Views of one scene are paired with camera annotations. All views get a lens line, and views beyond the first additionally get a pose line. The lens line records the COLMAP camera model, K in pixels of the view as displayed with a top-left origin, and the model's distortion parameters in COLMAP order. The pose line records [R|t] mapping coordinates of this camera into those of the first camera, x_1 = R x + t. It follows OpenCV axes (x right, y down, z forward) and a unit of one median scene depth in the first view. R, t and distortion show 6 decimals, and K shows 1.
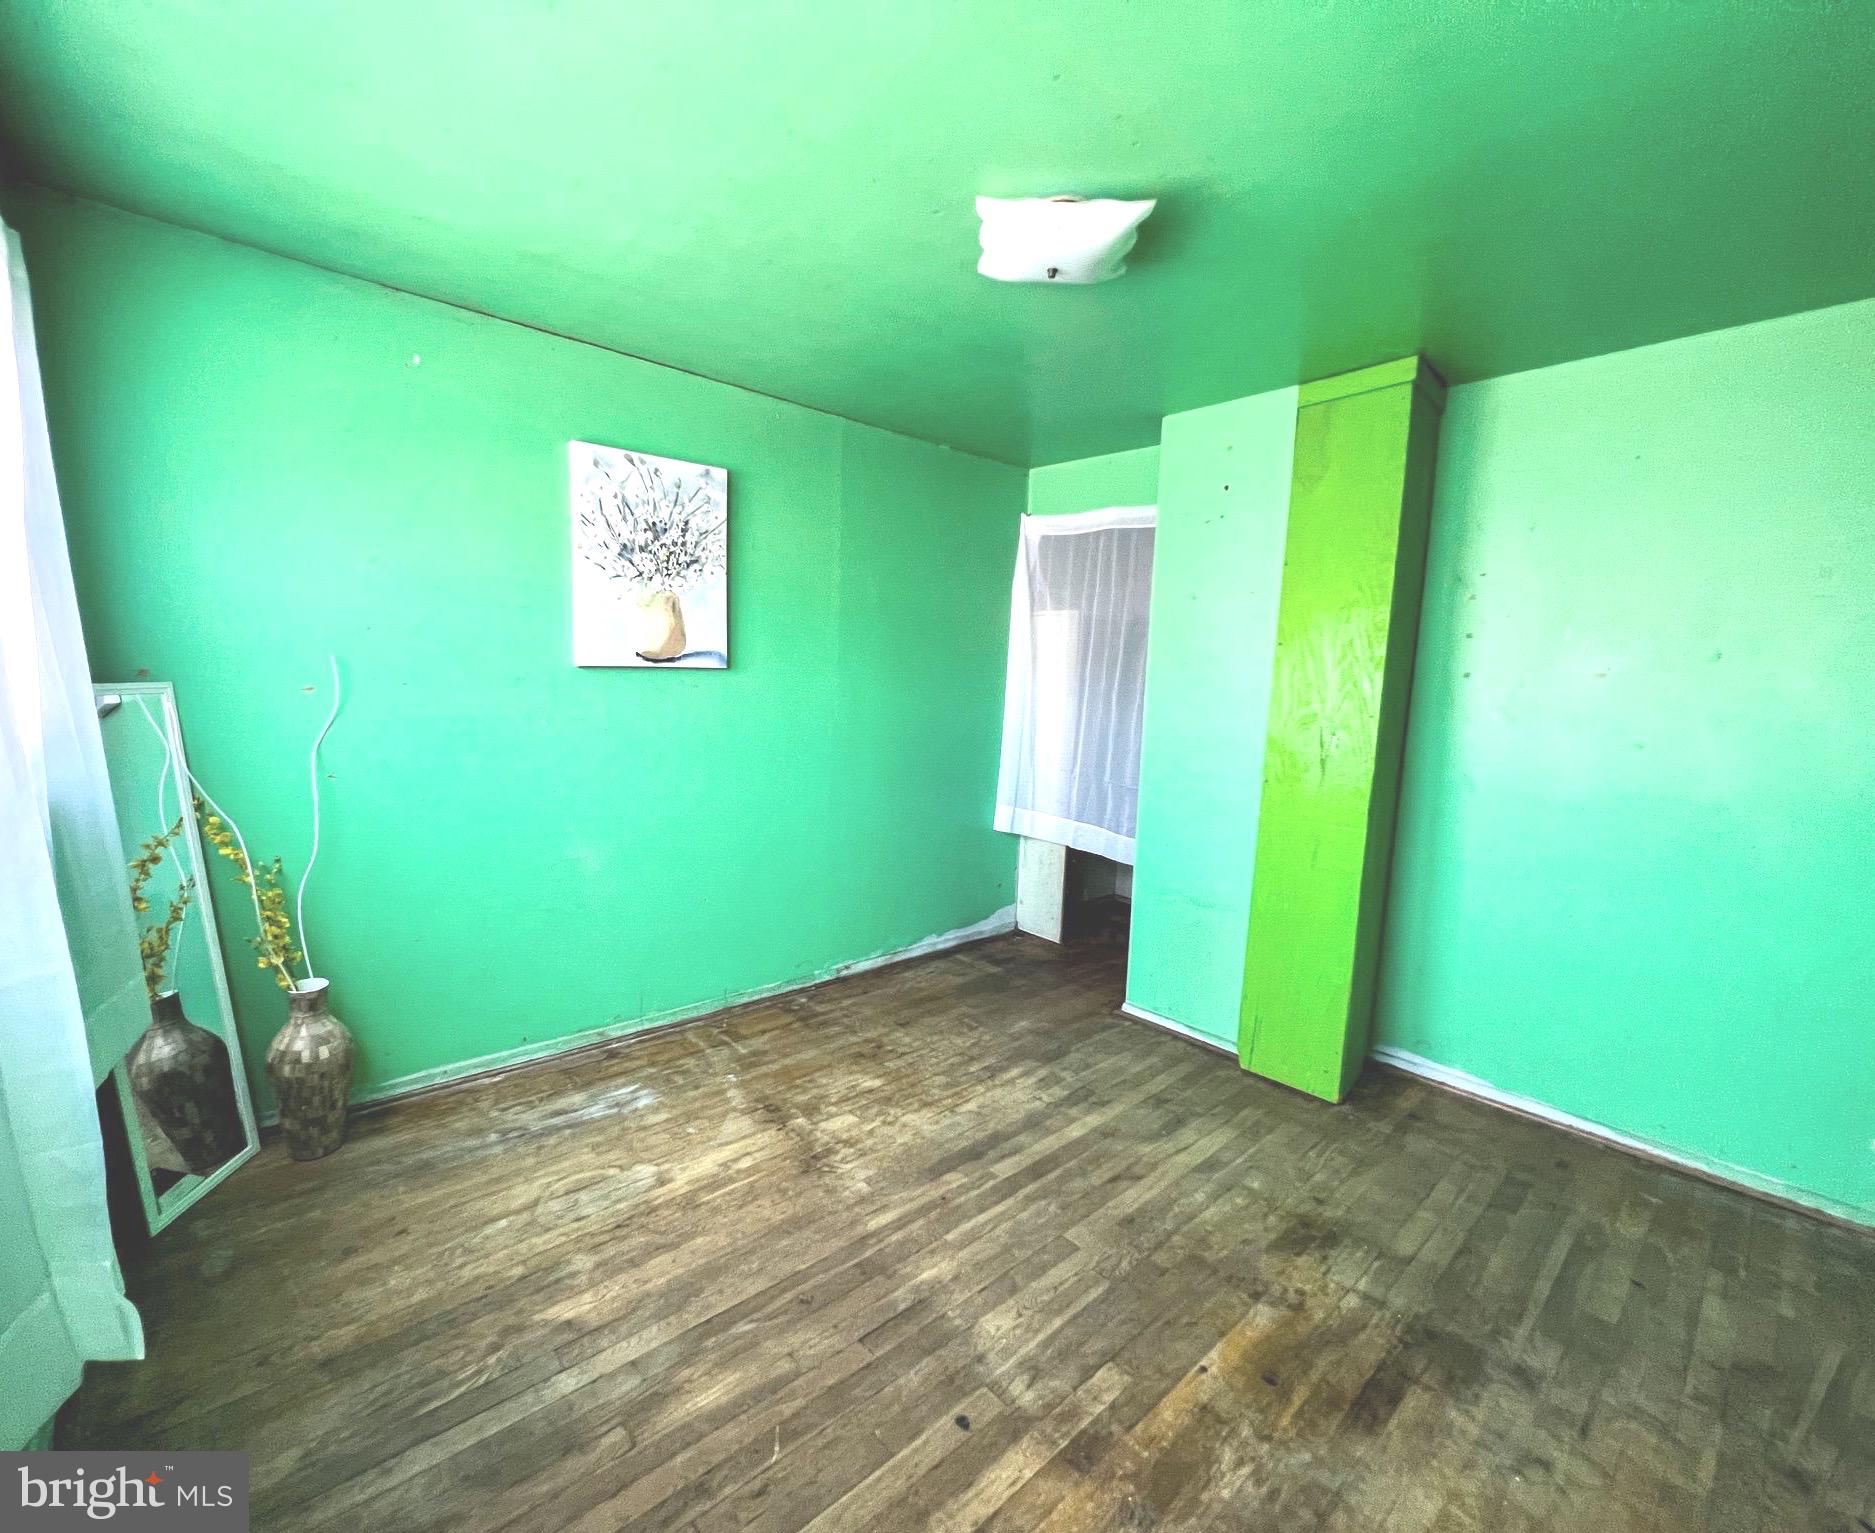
lens RADIAL K [[823.0, 0, 847.3], [0, 823.0, 767.5], [0, 0, 1]] dist [-0.003992, 0.001899]
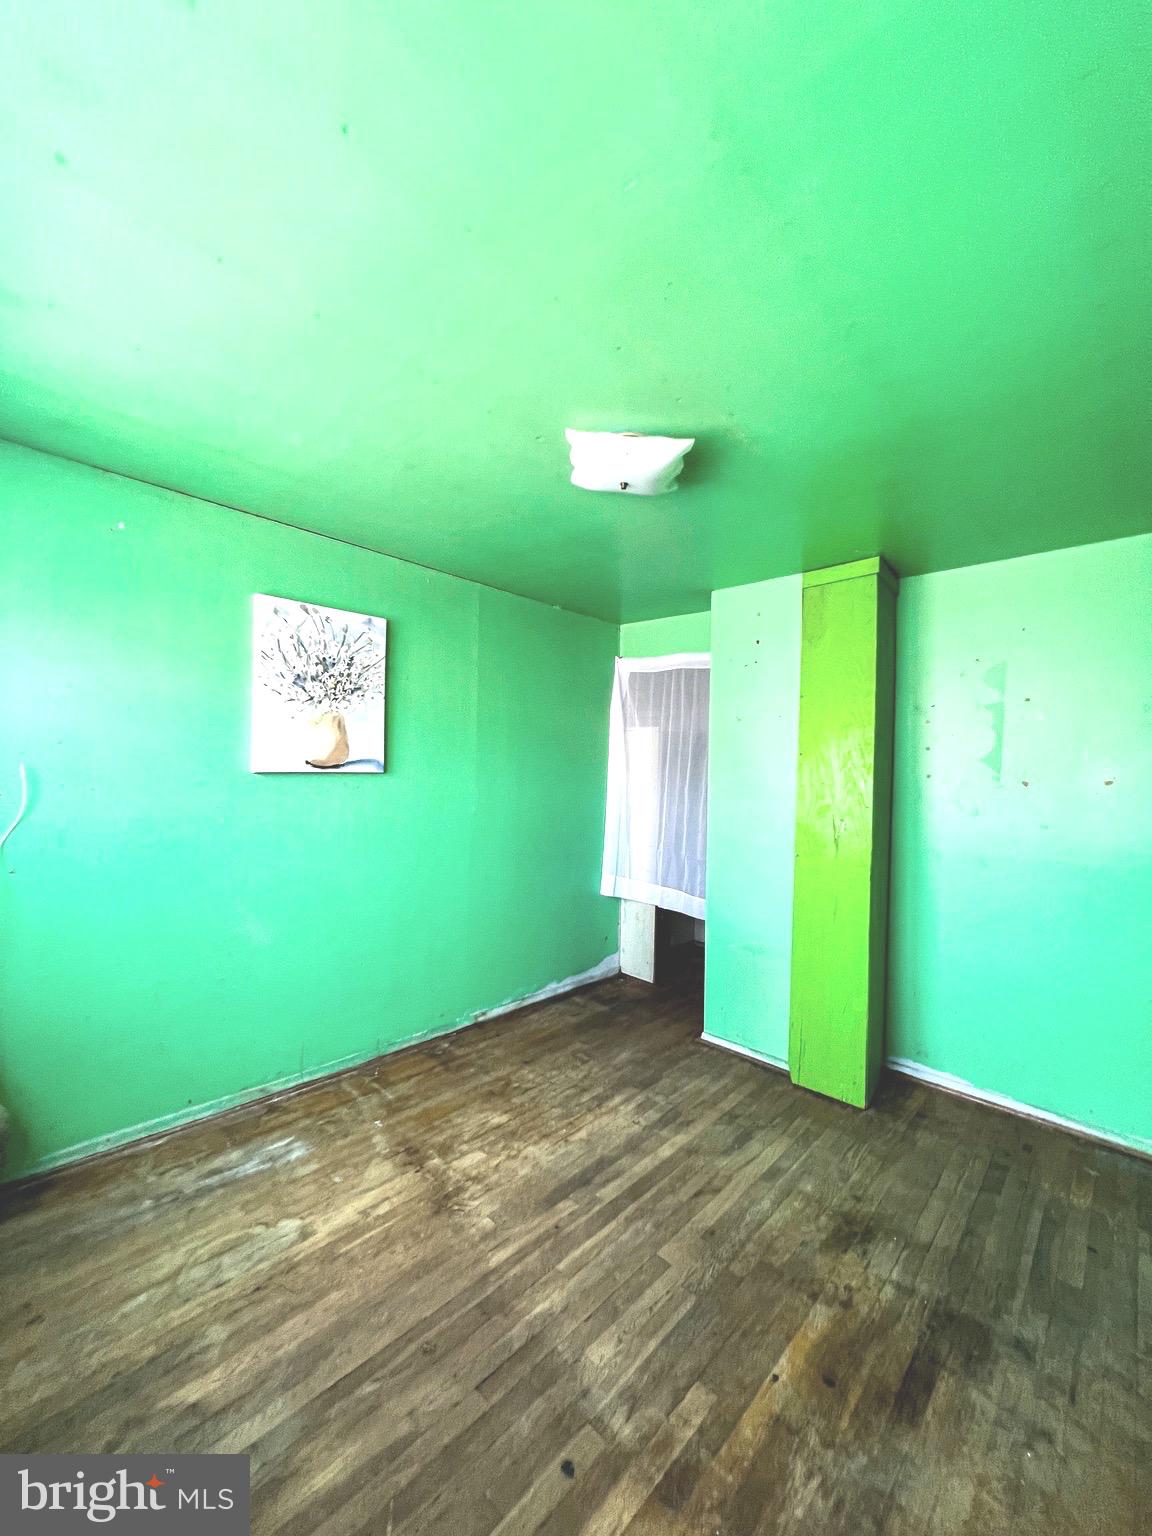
lens RADIAL K [[616.4, 0, 578.2], [0, 616.4, 764.1], [0, 0, 1]] dist [-0.004419, 0.001260]
pose [[0.991405, -0.002019, 0.130810, 0.028243], [0.017791, 0.992672, -0.119519, -0.019459], [-0.129610, 0.120819, 0.984177, 0.047360]]
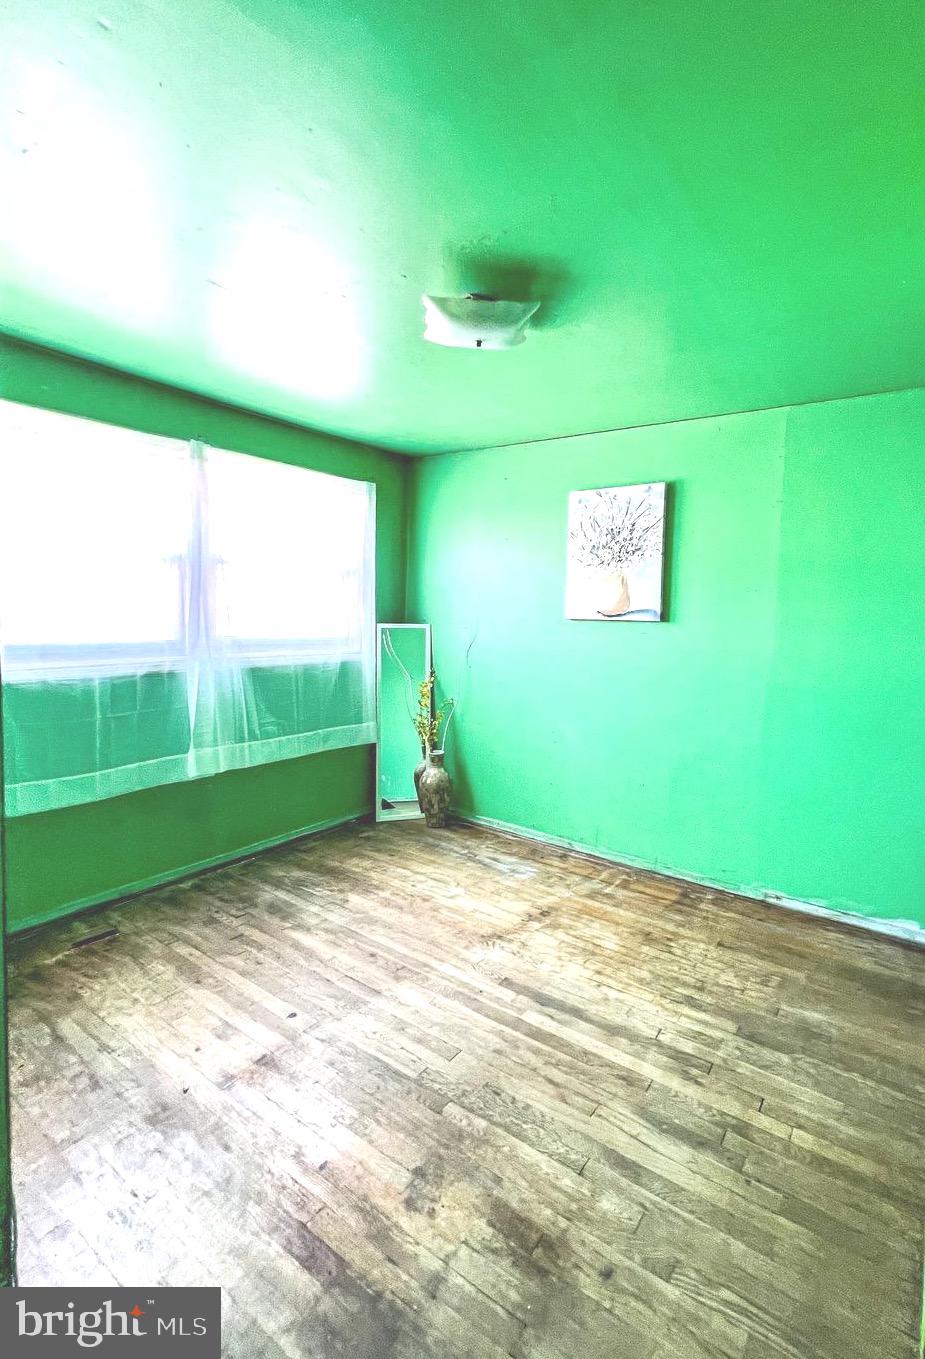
lens RADIAL K [[617.9, 0, 534.3], [0, 617.9, 647.5], [0, 0, 1]] dist [-0.000934, -0.001080]
pose [[0.308430, 0.035063, -0.950601, 0.921814], [-0.132290, 0.991191, -0.006362, -0.049229], [0.942003, 0.127717, 0.310352, 0.563996]]
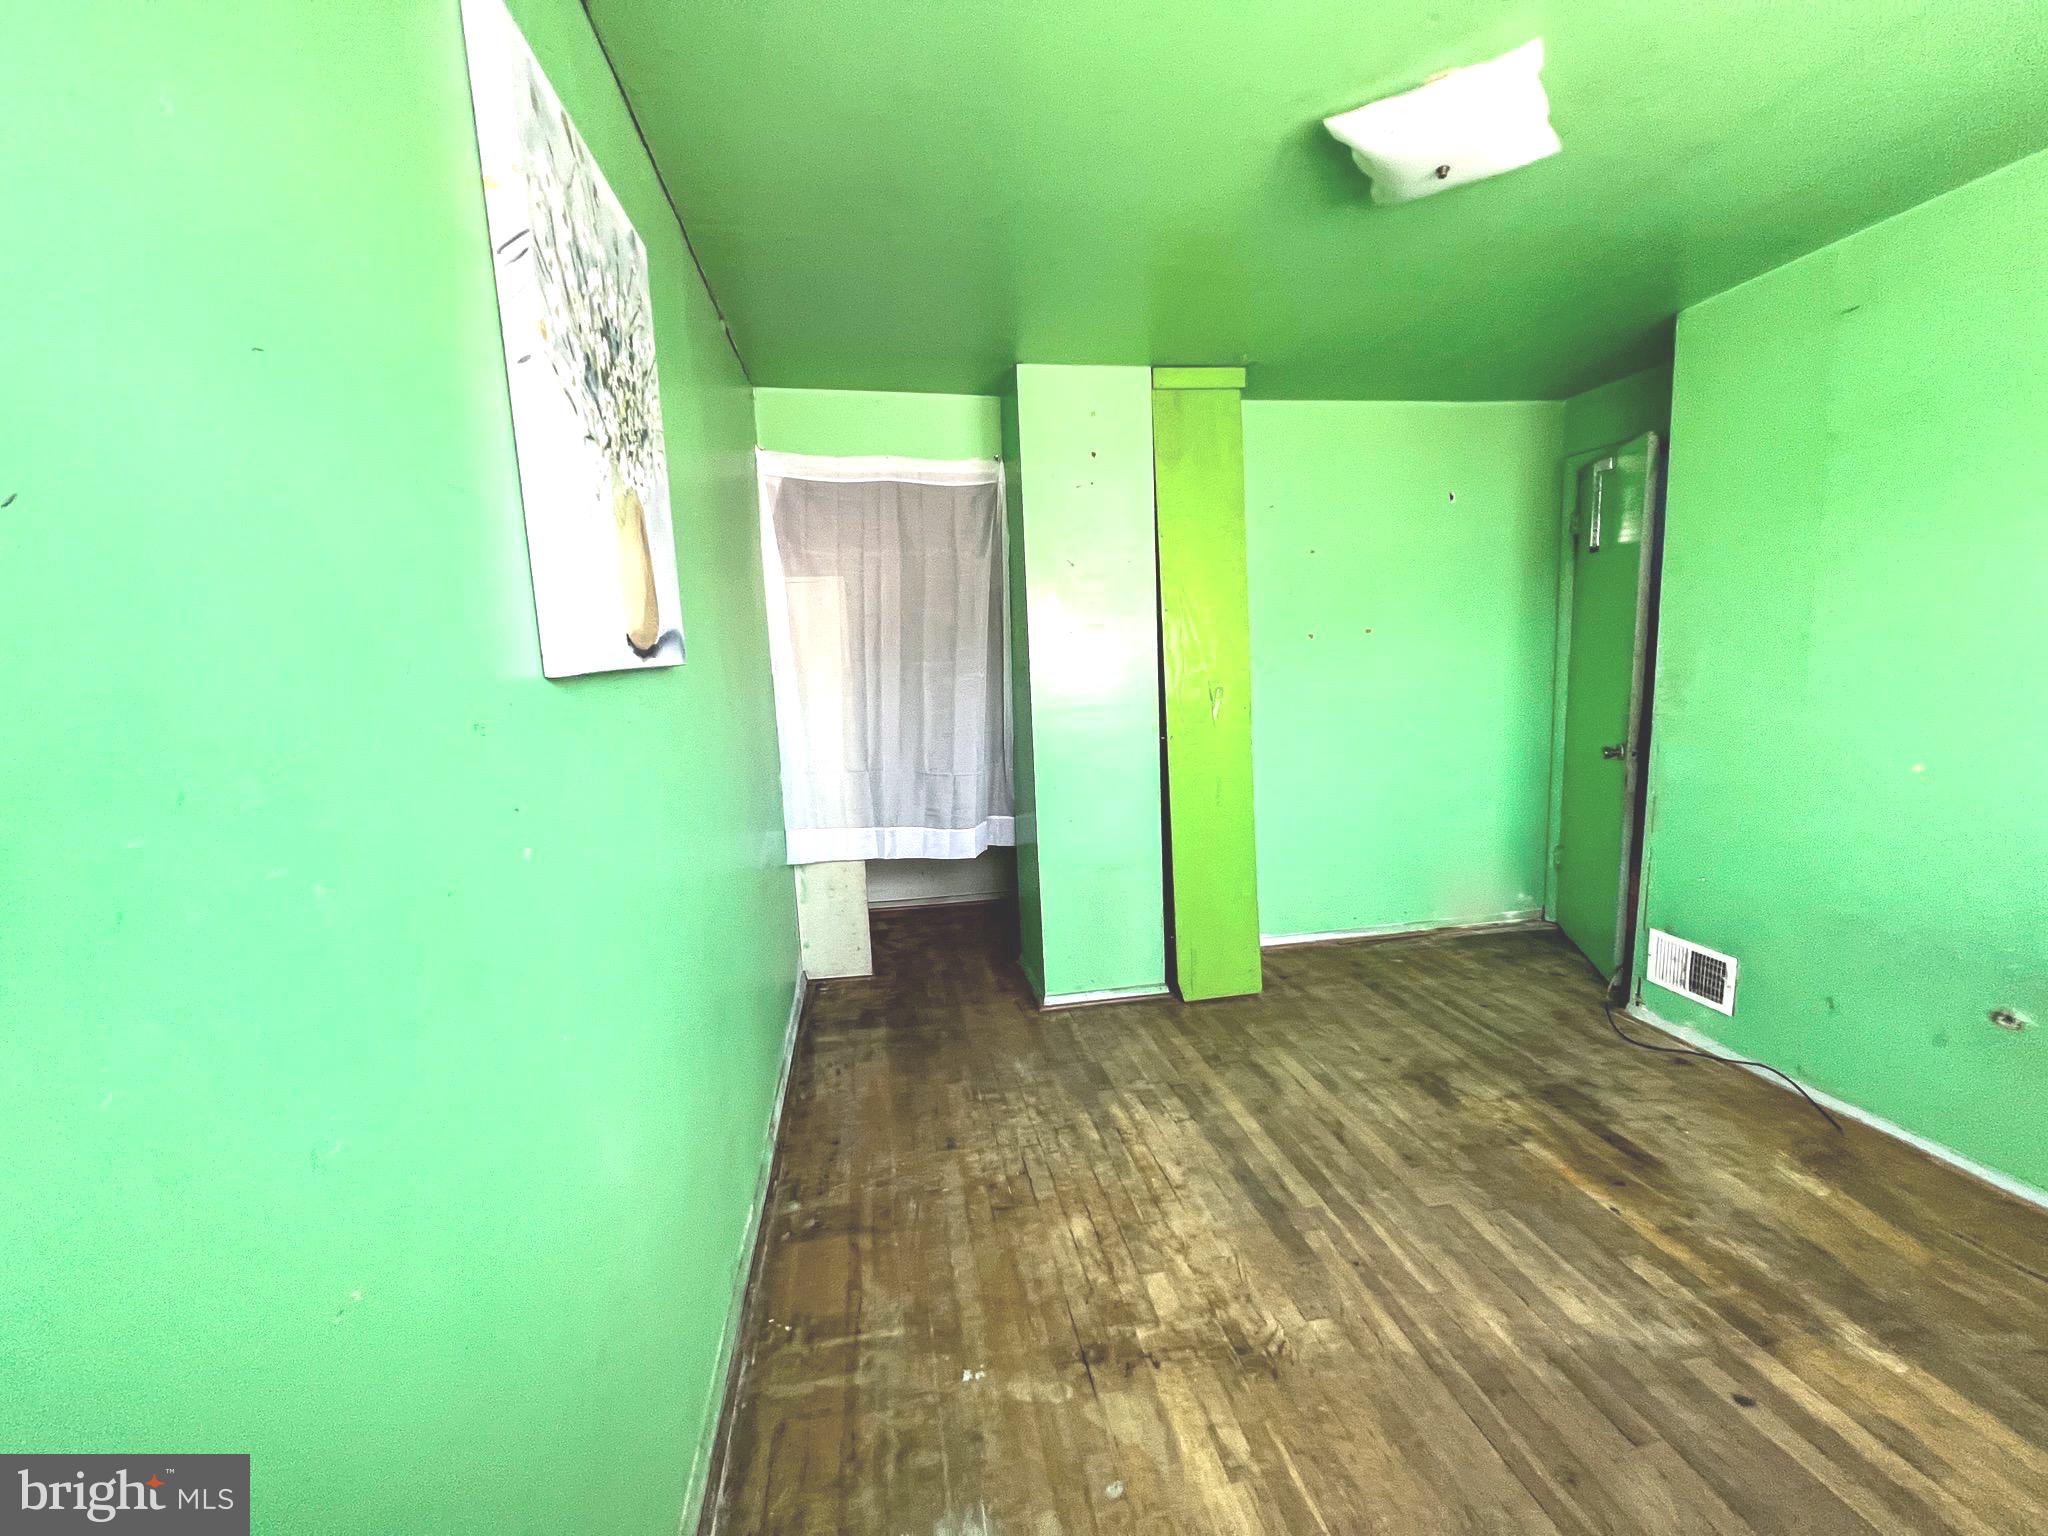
lens RADIAL K [[821.8, 0, 1018.7], [0, 821.8, 766.8], [0, 0, 1]] dist [-0.004419, 0.001260]
pose [[0.493395, -0.164943, 0.854023, -0.564798], [0.152708, 0.983031, 0.101635, -0.093756], [-0.856295, 0.080270, 0.510211, 0.680238]]
